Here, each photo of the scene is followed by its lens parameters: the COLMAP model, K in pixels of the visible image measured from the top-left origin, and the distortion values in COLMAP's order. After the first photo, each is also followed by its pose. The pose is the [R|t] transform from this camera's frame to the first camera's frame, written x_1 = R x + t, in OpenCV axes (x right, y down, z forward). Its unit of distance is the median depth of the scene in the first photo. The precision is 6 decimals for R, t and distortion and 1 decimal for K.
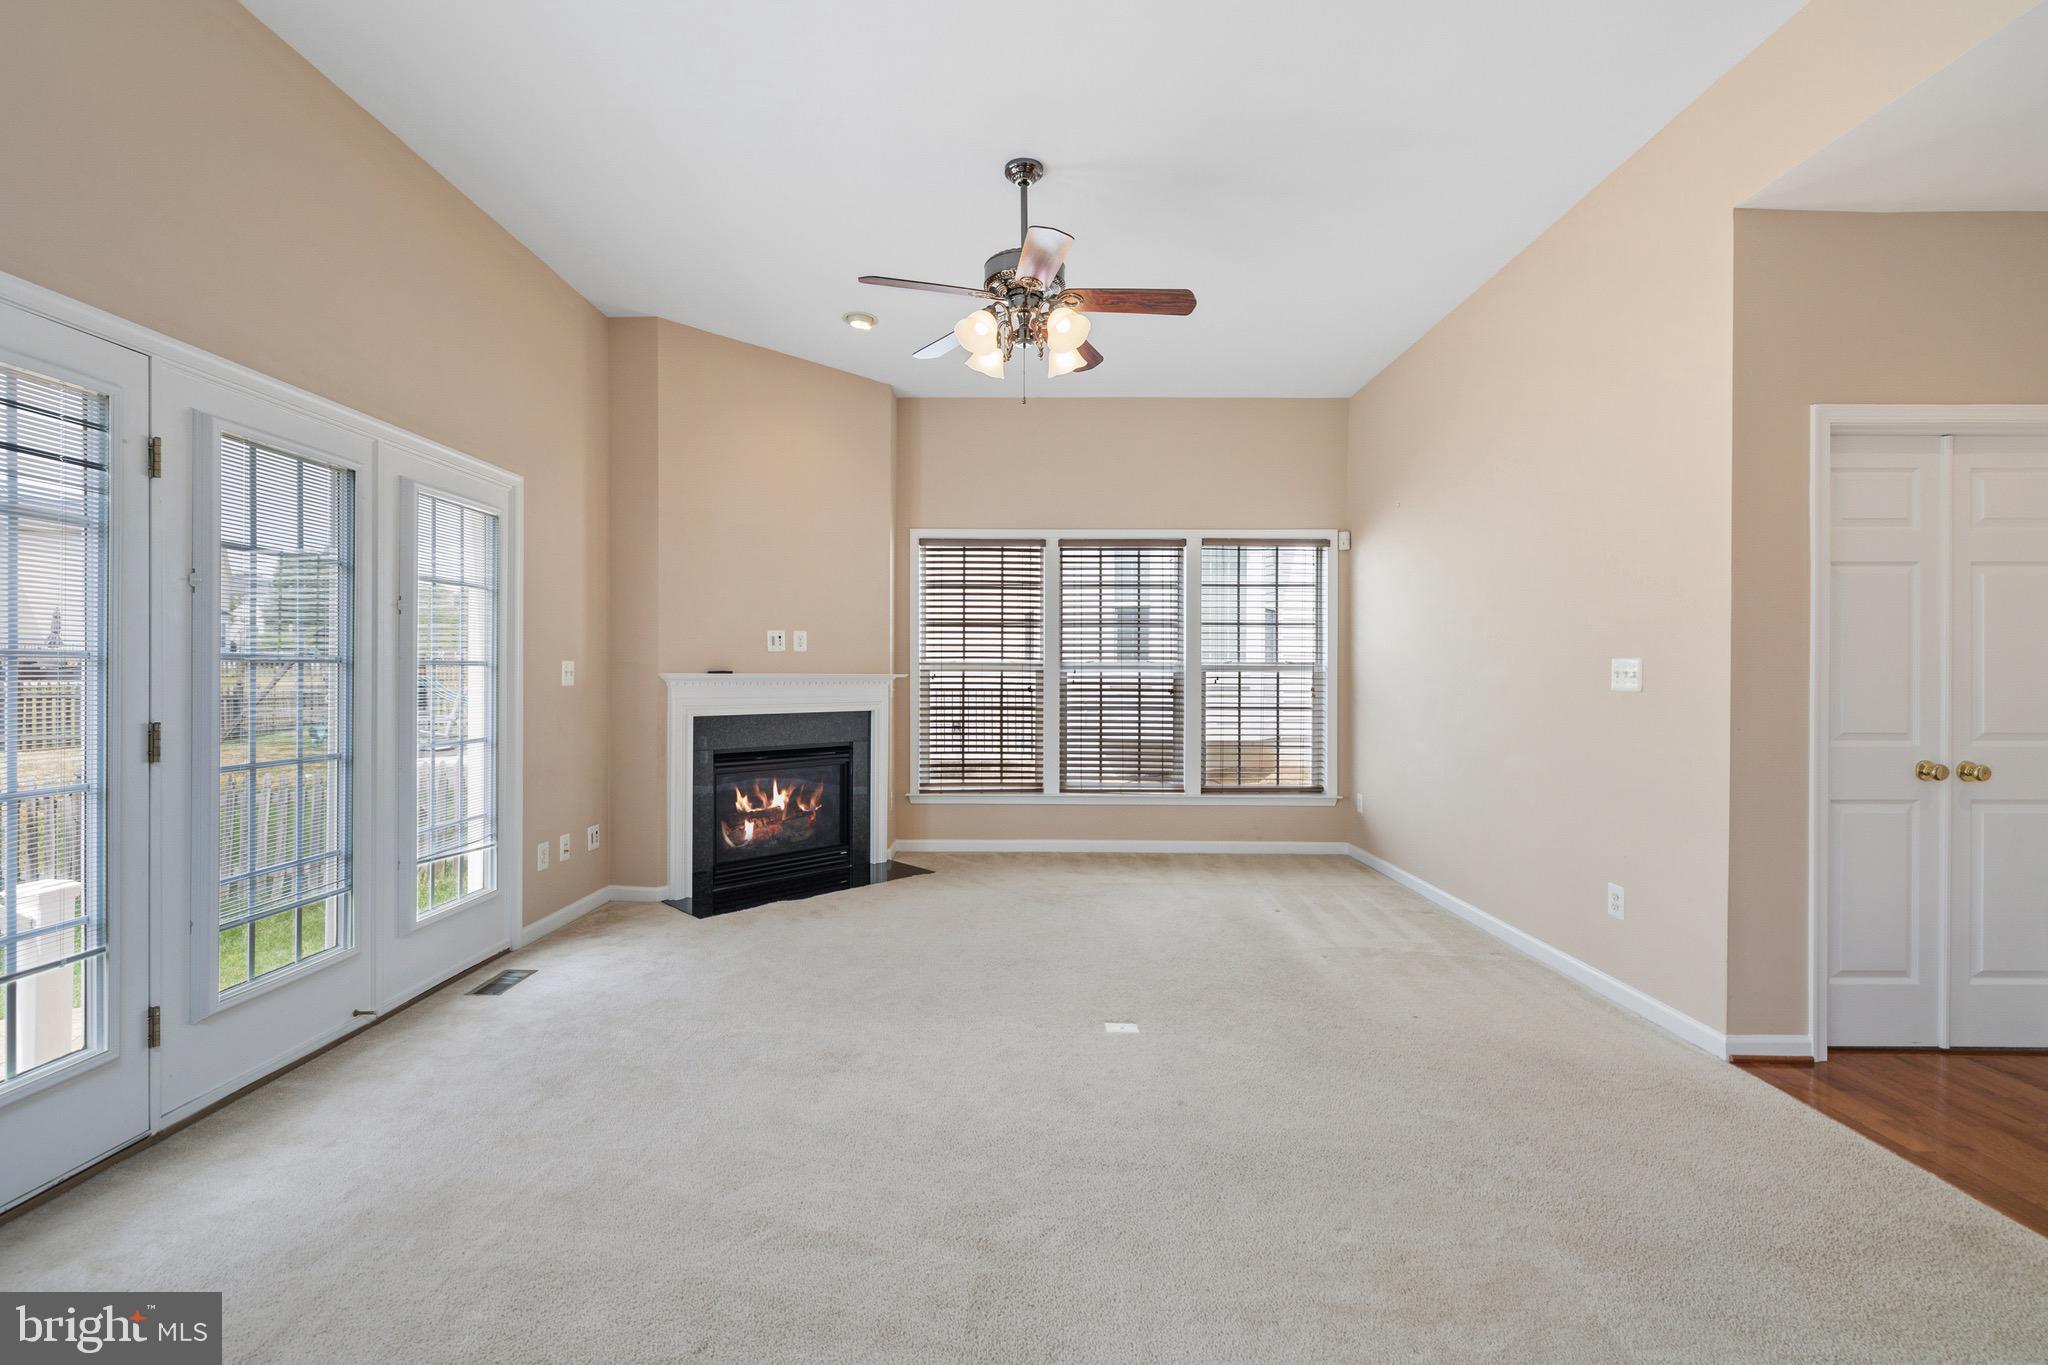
lens RADIAL K [[862.9, 0, 1018.7], [0, 862.9, 677.2], [0, 0, 1]] dist [-0.001990, -0.000871]
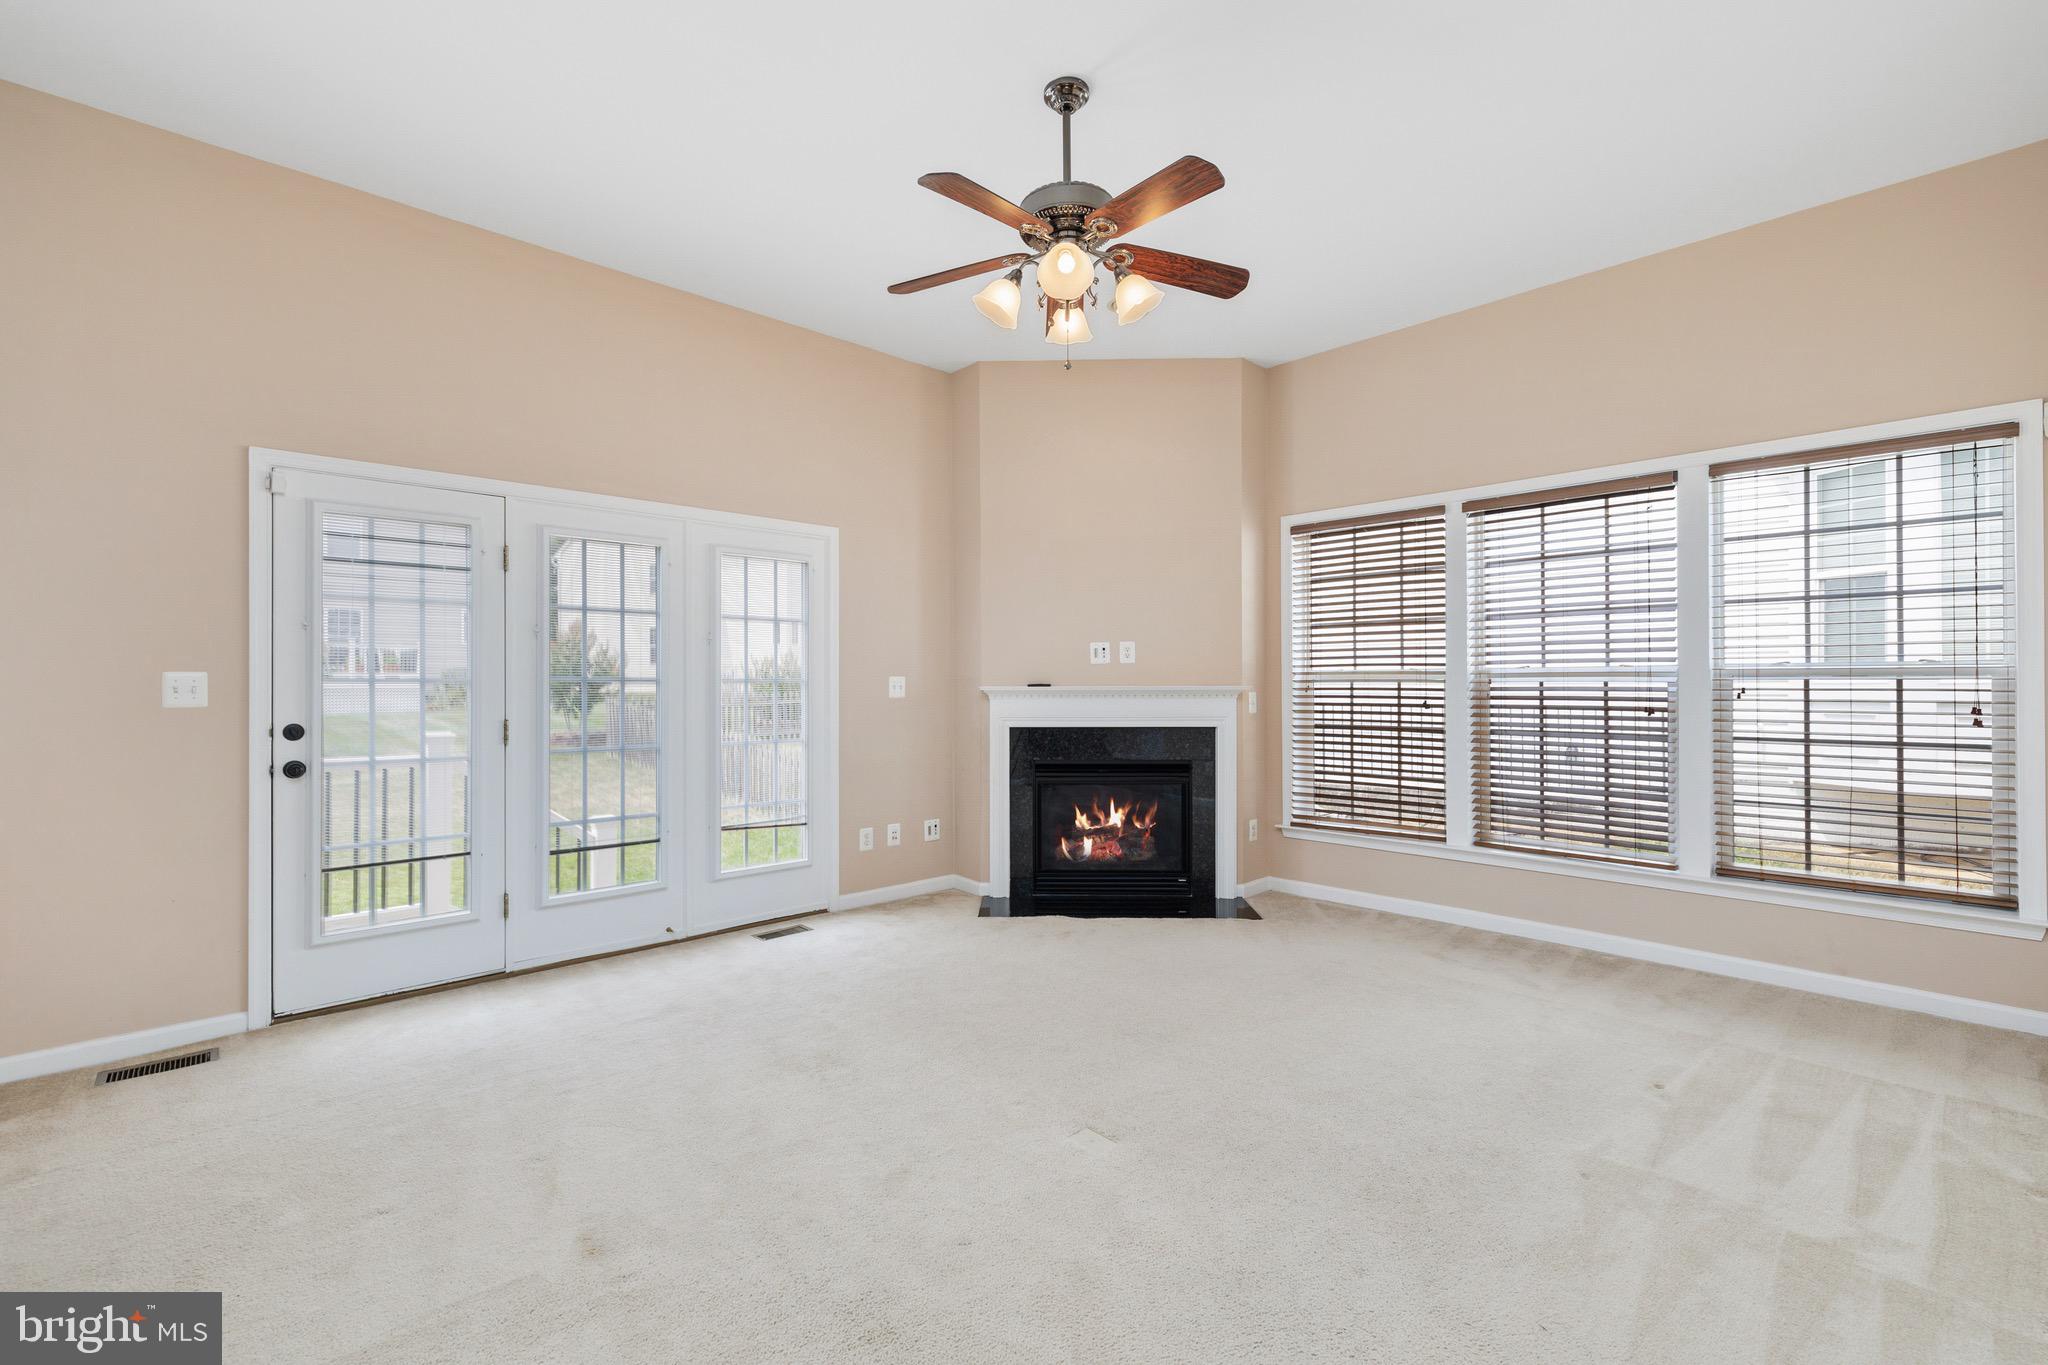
lens RADIAL K [[889.3, 0, 1023.6], [0, 889.3, 688.7], [0, 0, 1]] dist [0.001055, -0.000437]
pose [[0.689621, -0.001177, -0.724170, 0.386805], [0.003439, 0.999993, 0.001650, -0.003294], [0.724163, -0.003628, 0.689620, 0.233725]]
